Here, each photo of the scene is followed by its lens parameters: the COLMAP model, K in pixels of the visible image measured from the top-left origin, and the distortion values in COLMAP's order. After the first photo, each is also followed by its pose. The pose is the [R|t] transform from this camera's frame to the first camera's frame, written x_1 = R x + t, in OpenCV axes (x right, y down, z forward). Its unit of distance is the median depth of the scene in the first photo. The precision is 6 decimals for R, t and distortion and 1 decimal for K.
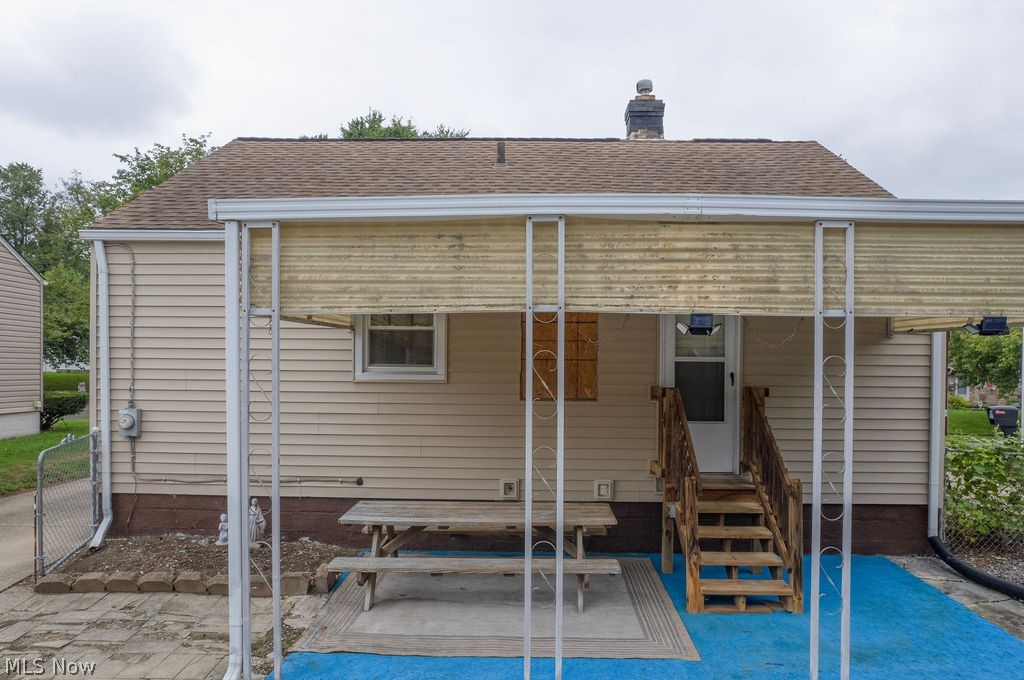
lens RADIAL K [[700.7, 0, 515.4], [0, 700.7, 375.6], [0, 0, 1]] dist [-0.064988, 0.074114]
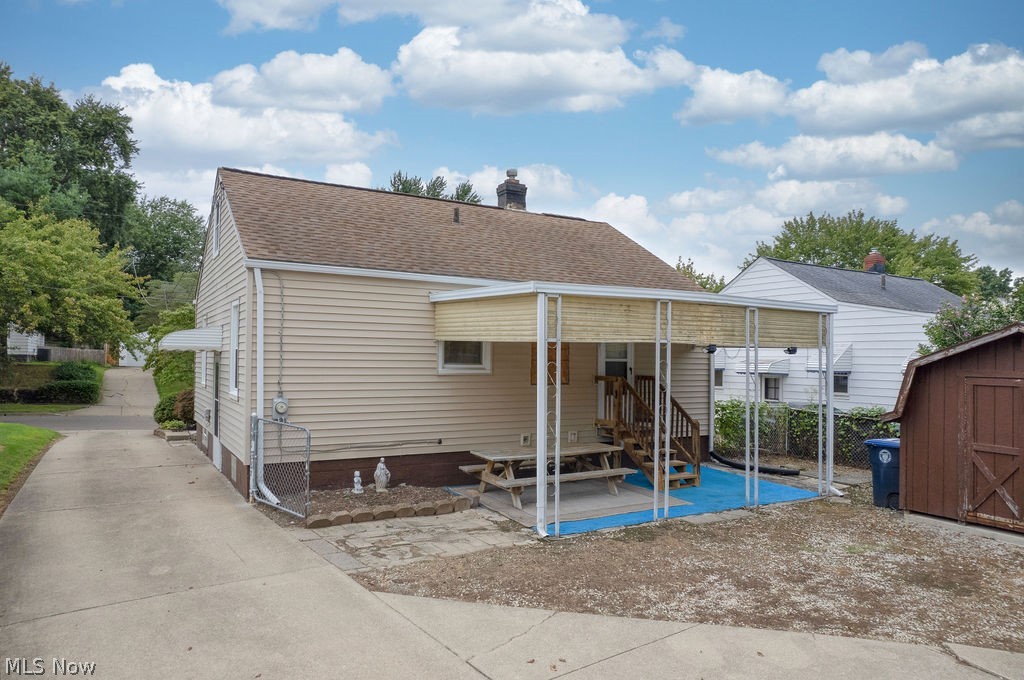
lens RADIAL K [[662.9, 0, 512.0], [0, 662.9, 340.0], [0, 0, 1]] dist [-0.060436, 0.061523]
pose [[0.848167, 0.015274, 0.529509, -0.886090], [0.002200, 0.999474, -0.032354, -0.021066], [-0.529725, 0.028607, 0.847687, -0.304466]]
